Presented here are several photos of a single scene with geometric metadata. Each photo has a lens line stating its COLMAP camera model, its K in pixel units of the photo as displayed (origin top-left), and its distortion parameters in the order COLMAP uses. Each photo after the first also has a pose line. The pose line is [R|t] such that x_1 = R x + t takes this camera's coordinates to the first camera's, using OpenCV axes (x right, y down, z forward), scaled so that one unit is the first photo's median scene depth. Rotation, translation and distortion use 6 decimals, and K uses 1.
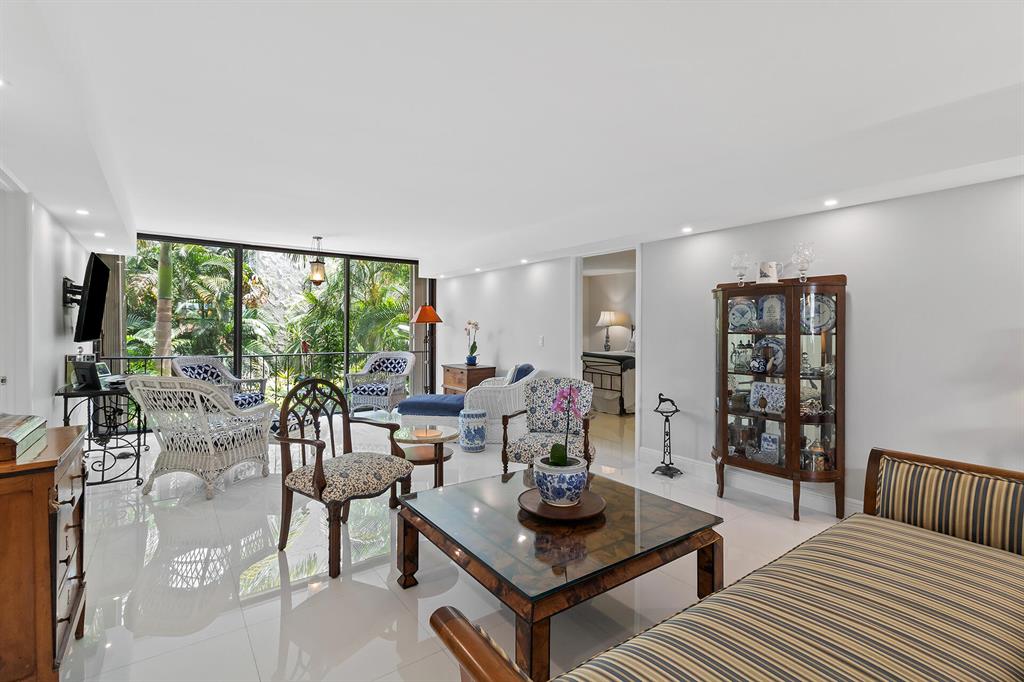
lens RADIAL K [[468.2, 0, 508.4], [0, 468.2, 330.1], [0, 0, 1]] dist [0.002850, 0.000092]
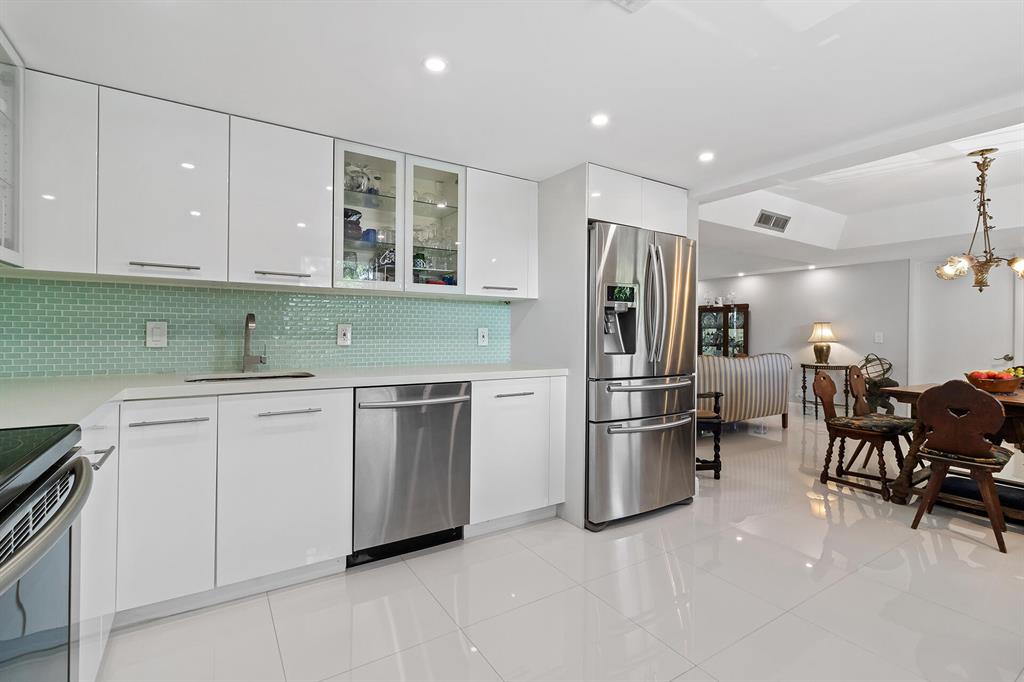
lens RADIAL K [[468.2, 0, 508.4], [0, 468.2, 330.1], [0, 0, 1]] dist [0.002850, 0.000092]
pose [[0.998303, 0.005928, -0.057932, -0.186155], [-0.006106, 0.999977, -0.002884, 0.015838], [0.057914, 0.003233, 0.998316, -0.743297]]
